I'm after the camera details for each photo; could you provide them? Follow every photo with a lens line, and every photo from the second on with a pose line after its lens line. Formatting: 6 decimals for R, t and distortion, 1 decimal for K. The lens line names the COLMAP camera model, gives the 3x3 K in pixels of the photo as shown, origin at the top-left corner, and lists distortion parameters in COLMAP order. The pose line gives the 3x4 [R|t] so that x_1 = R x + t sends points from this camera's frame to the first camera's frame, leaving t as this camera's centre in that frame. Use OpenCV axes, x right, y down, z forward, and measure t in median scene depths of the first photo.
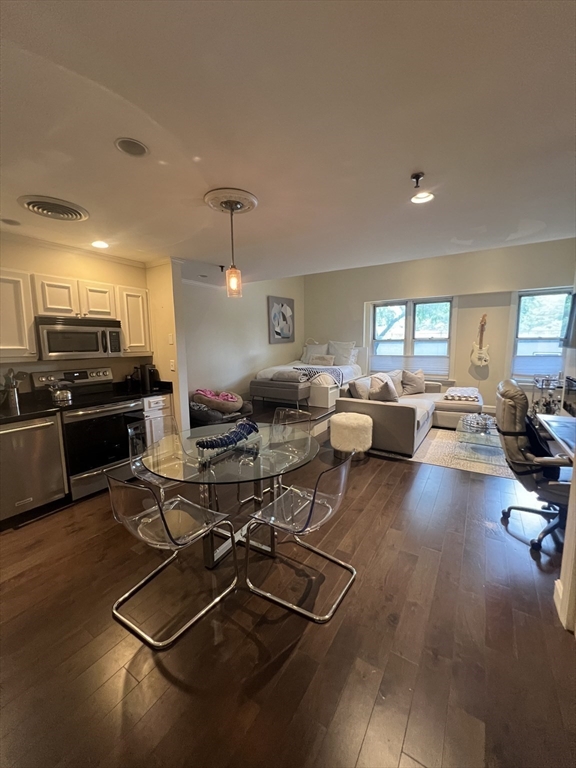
lens RADIAL K [[310.6, 0, 287.8], [0, 310.6, 383.6], [0, 0, 1]] dist [-0.003660, -0.000136]
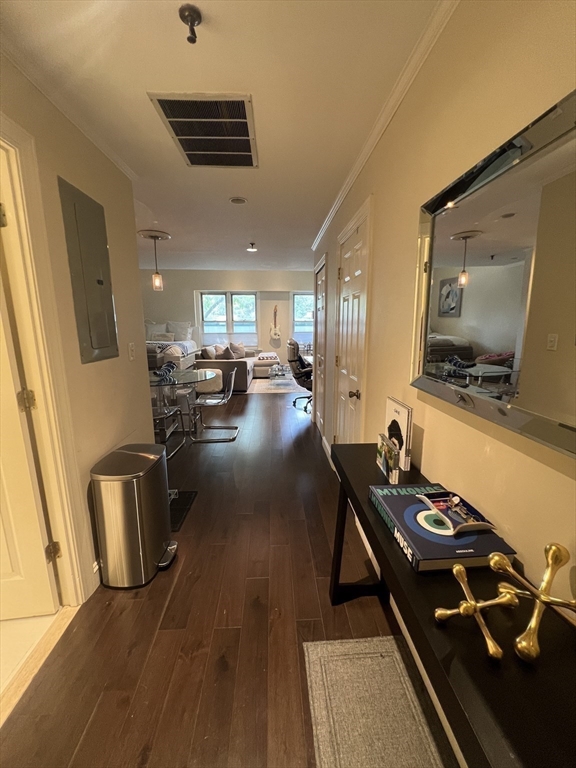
lens RADIAL K [[310.6, 0, 288.4], [0, 310.6, 384.3], [0, 0, 1]] dist [-0.003660, -0.000136]
pose [[0.819572, -0.097363, 0.564644, -0.225408], [0.068277, 0.995031, 0.072473, 0.061282], [-0.568894, -0.020845, 0.822146, -0.313774]]
